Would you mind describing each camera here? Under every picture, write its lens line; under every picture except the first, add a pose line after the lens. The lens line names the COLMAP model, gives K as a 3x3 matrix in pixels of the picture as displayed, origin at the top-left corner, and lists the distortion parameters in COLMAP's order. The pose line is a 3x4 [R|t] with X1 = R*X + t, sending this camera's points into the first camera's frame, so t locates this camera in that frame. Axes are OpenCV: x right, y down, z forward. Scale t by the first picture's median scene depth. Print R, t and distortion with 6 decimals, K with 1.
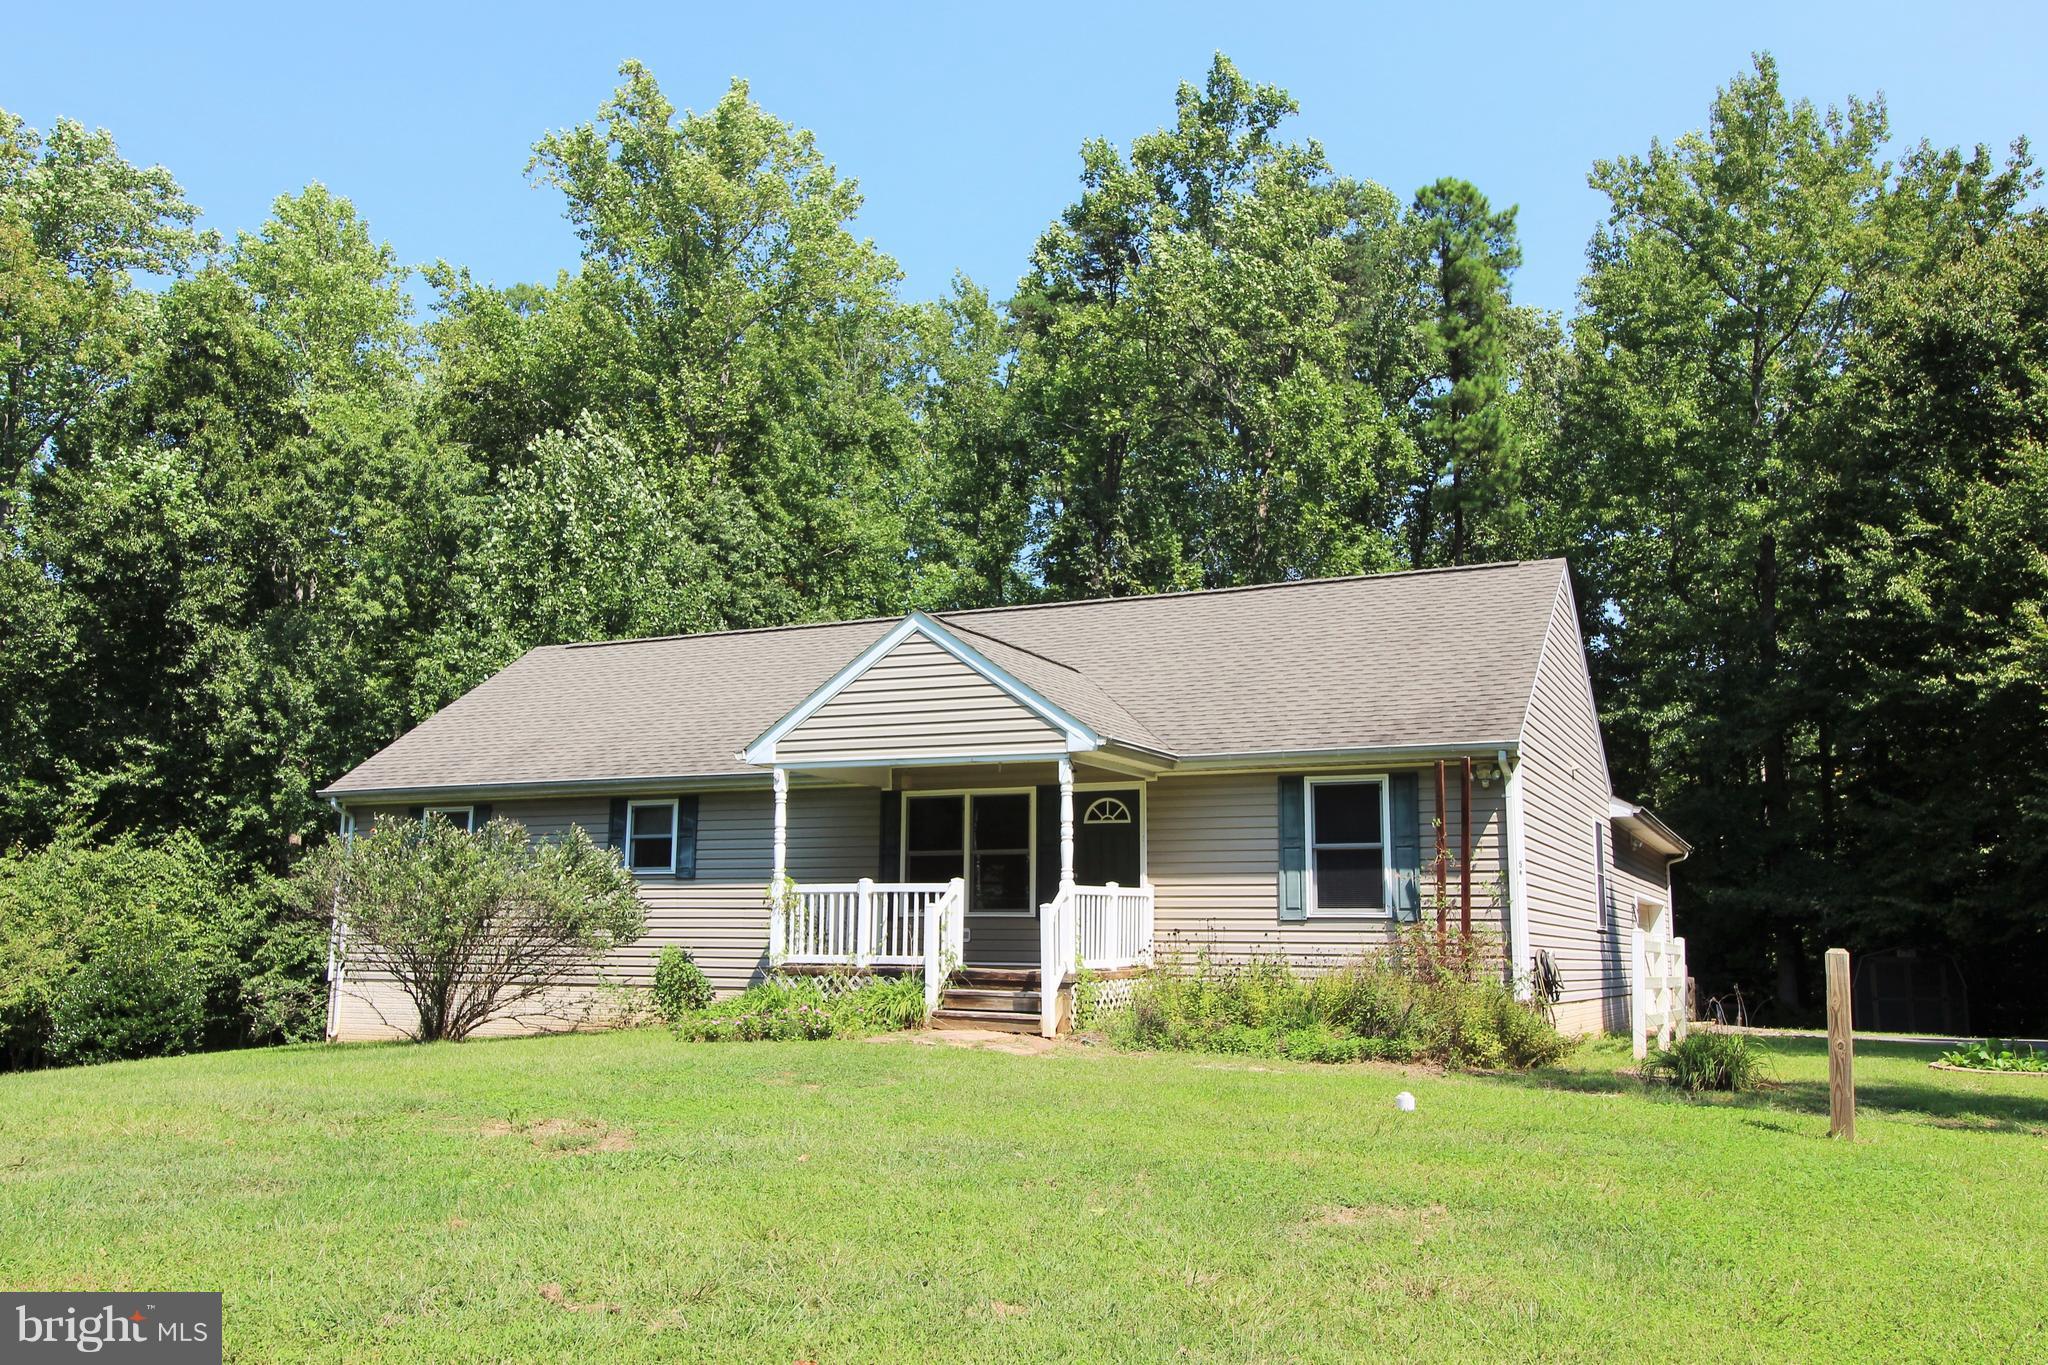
lens RADIAL K [[1719.5, 0, 1024.0], [0, 1719.5, 682.5], [0, 0, 1]] dist [0.027800, -0.006412]
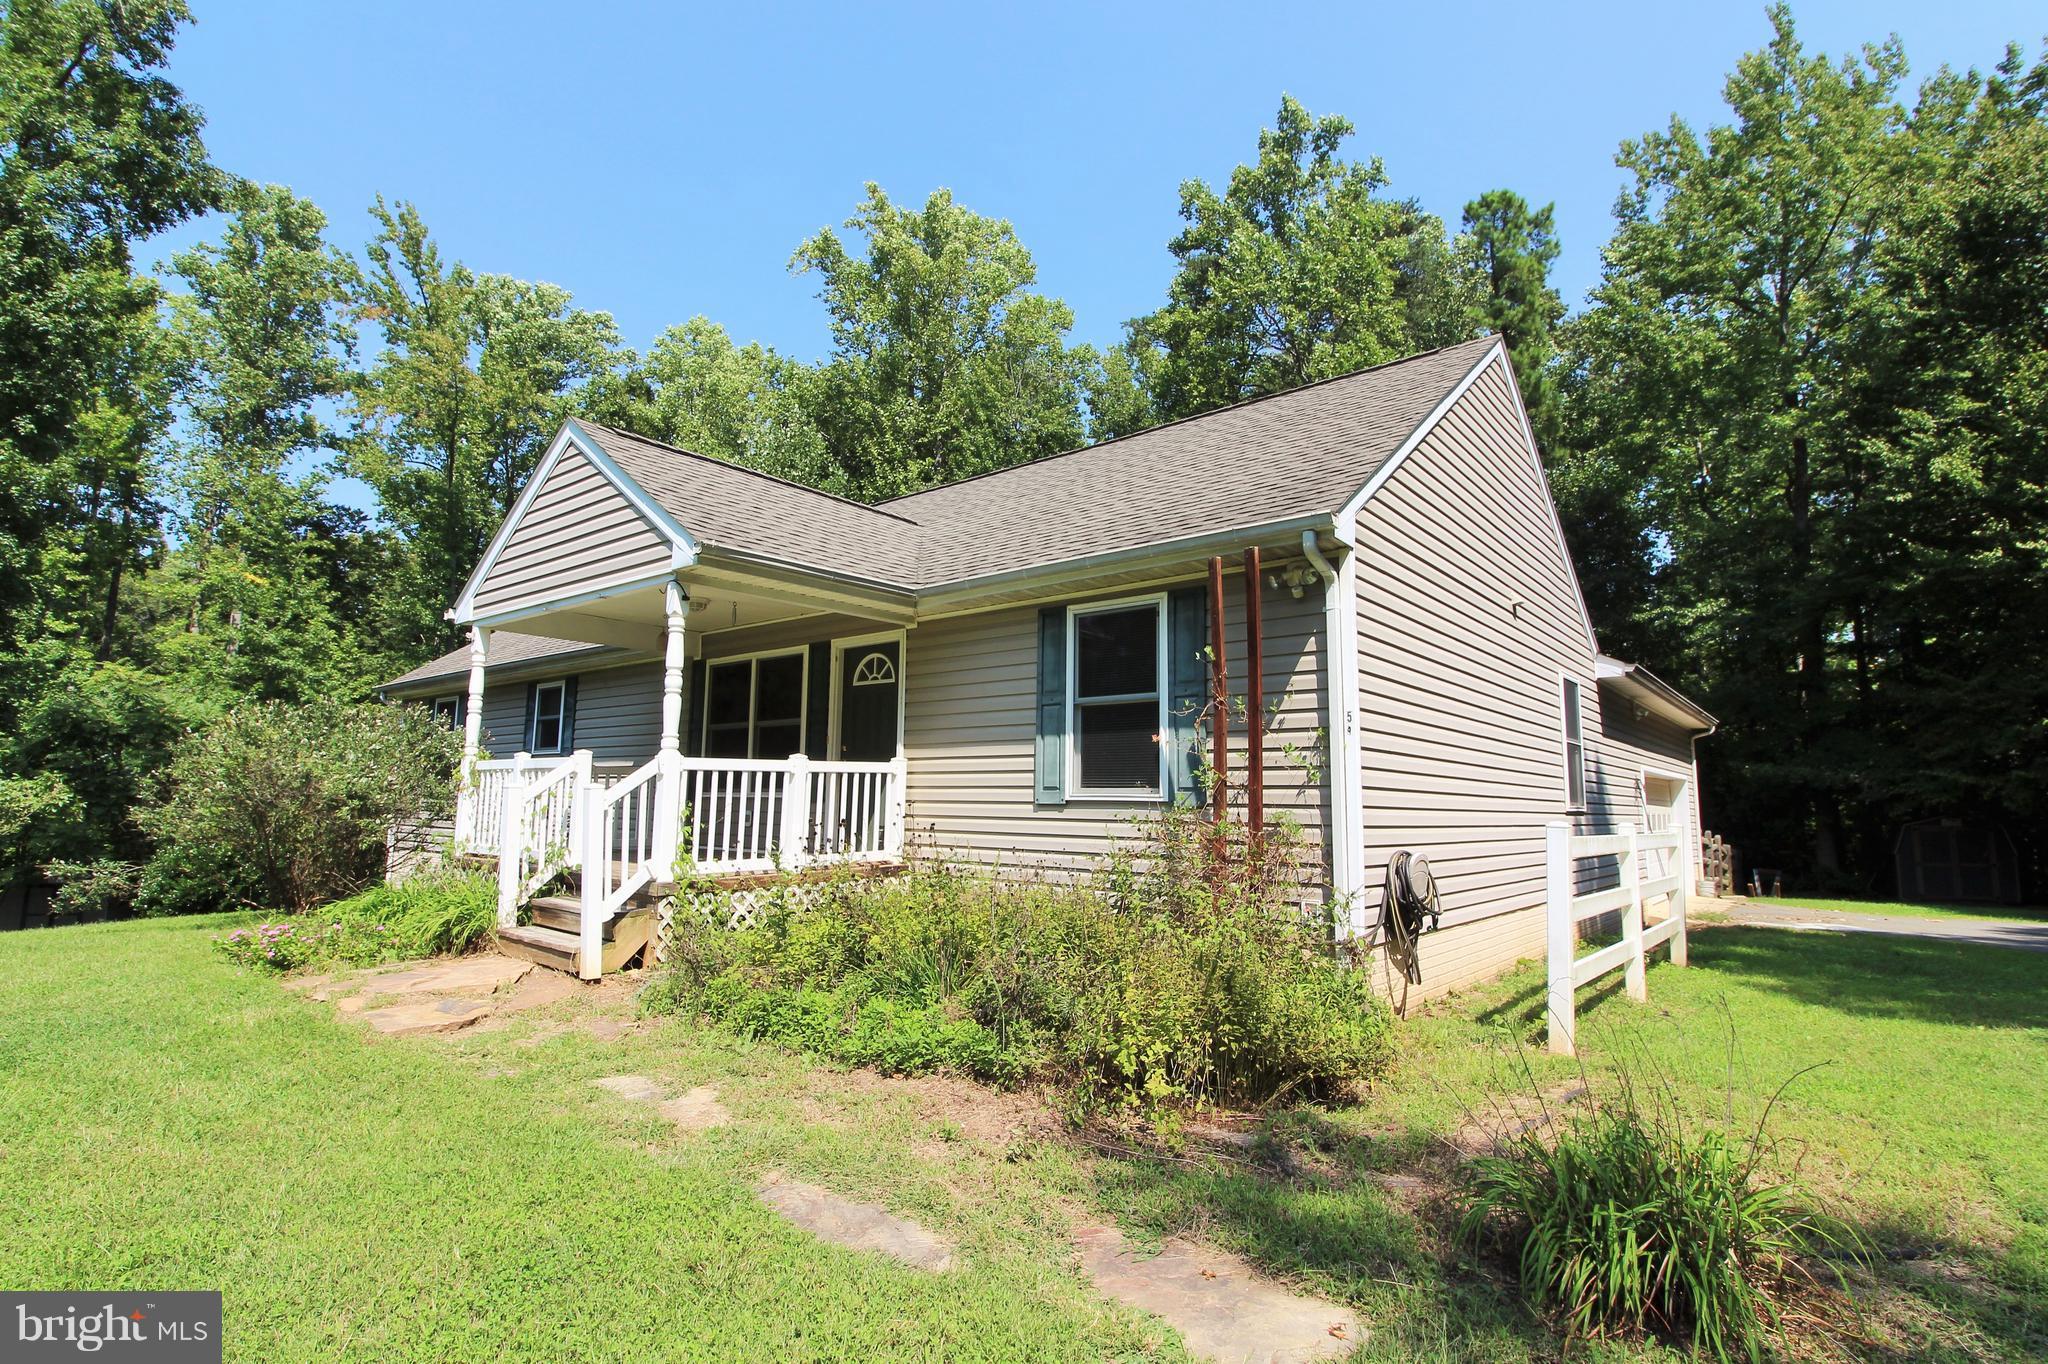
lens RADIAL K [[1006.5, 0, 1020.9], [0, 1006.5, 676.4], [0, 0, 1]] dist [-0.000972, -0.012393]
pose [[0.966819, -0.028892, -0.253823, 0.189628], [0.035244, 0.999168, 0.020513, 0.056636], [0.253019, -0.028778, 0.967033, 0.443373]]
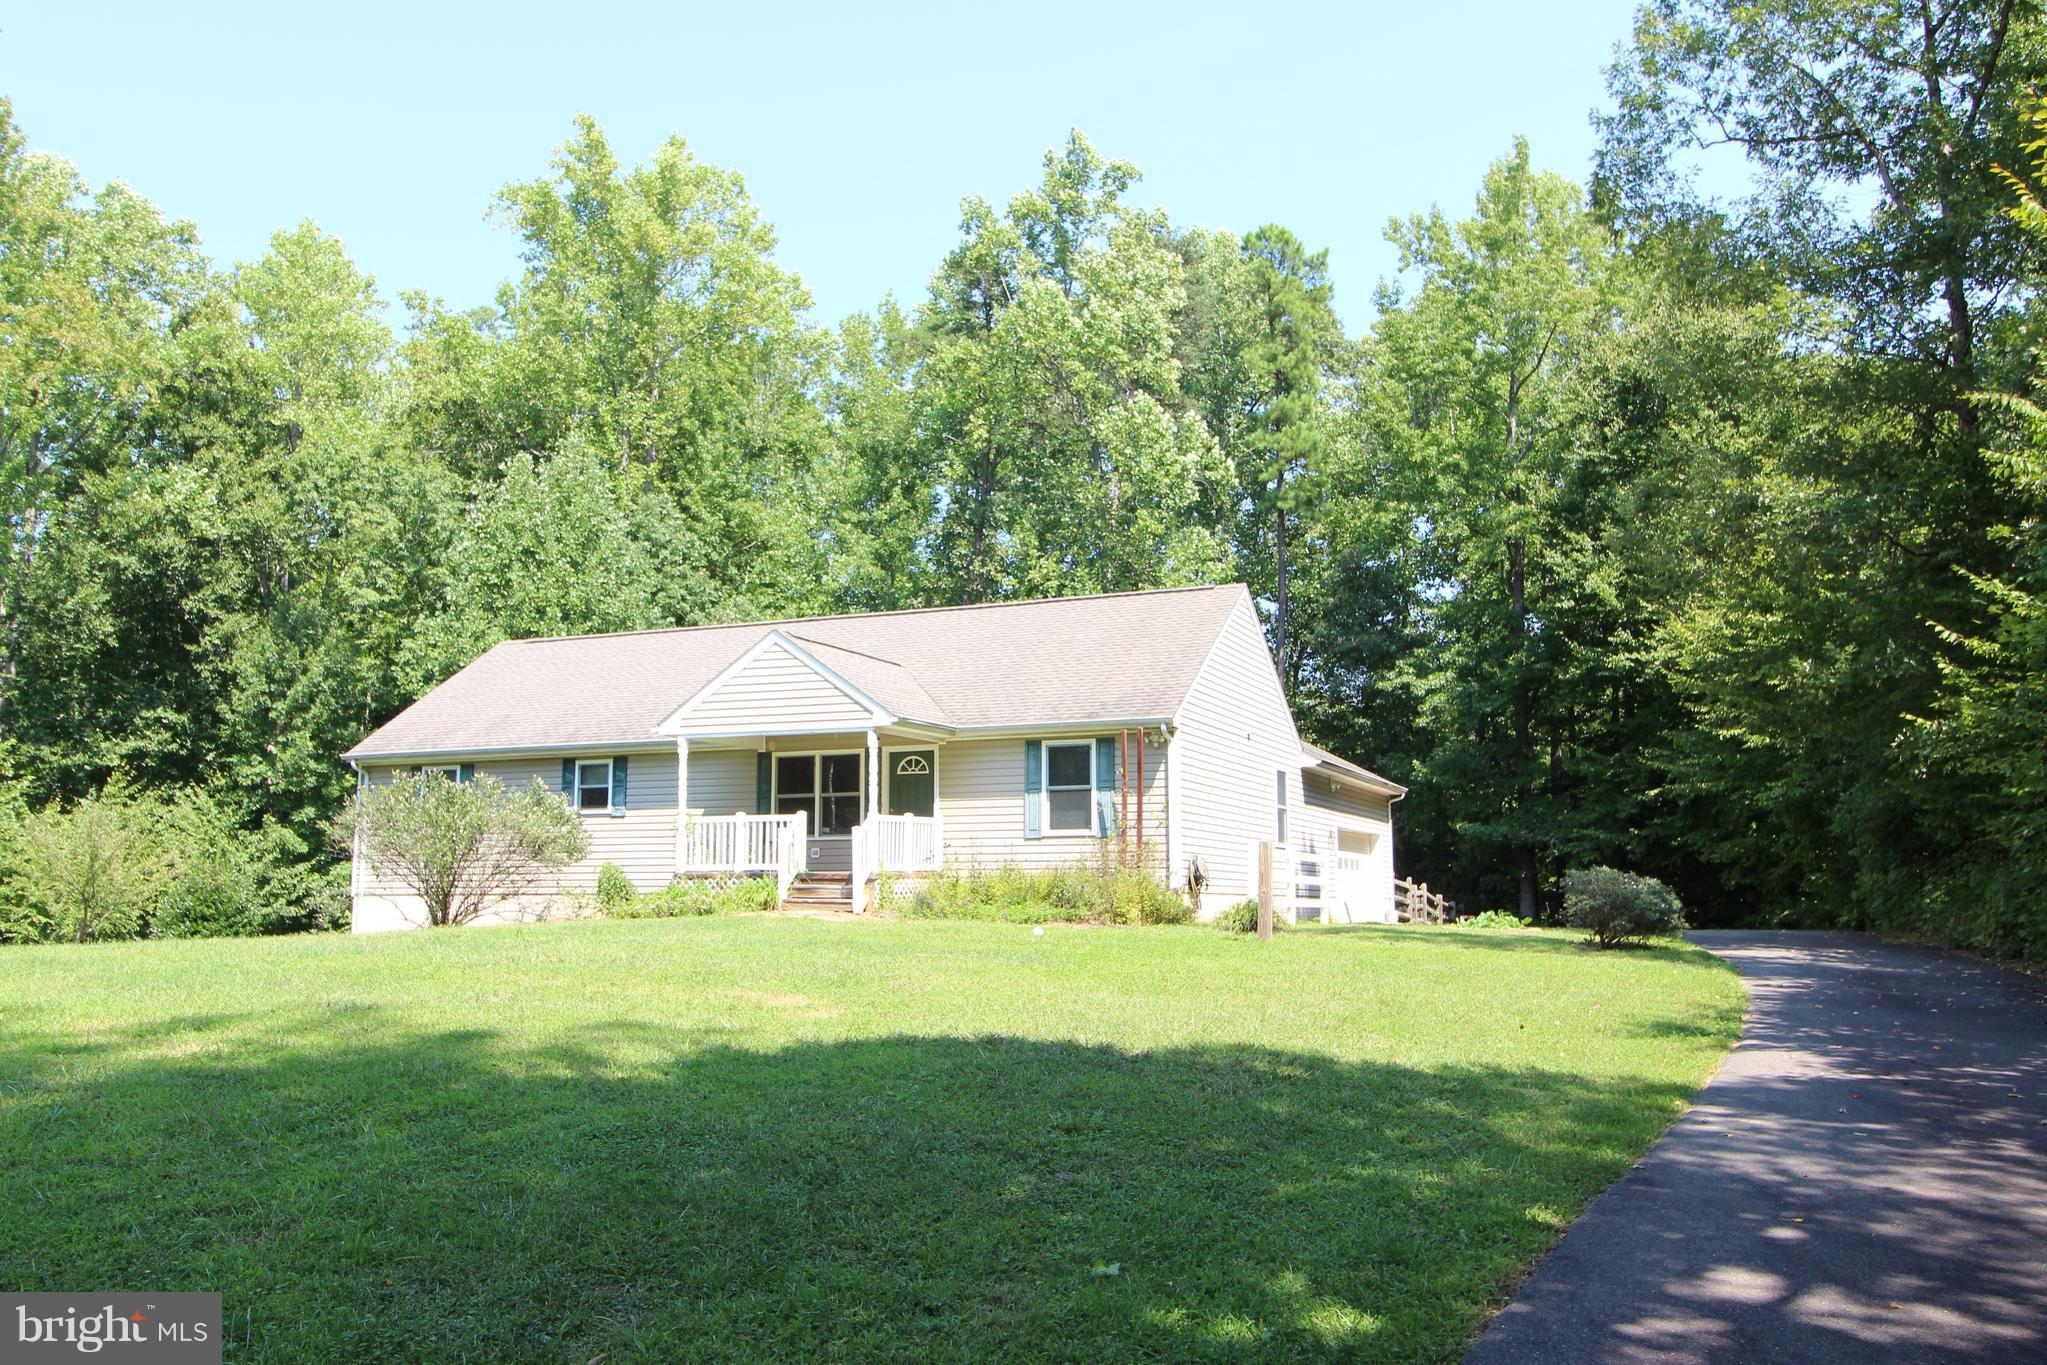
lens RADIAL K [[1712.9, 0, 1029.7], [0, 1712.9, 642.3], [0, 0, 1]] dist [0.002091, -0.001865]
pose [[0.999382, -0.005032, 0.034793, 0.077165], [0.004921, 0.999983, 0.003271, -0.025729], [-0.034809, -0.003098, 0.999389, -0.348354]]
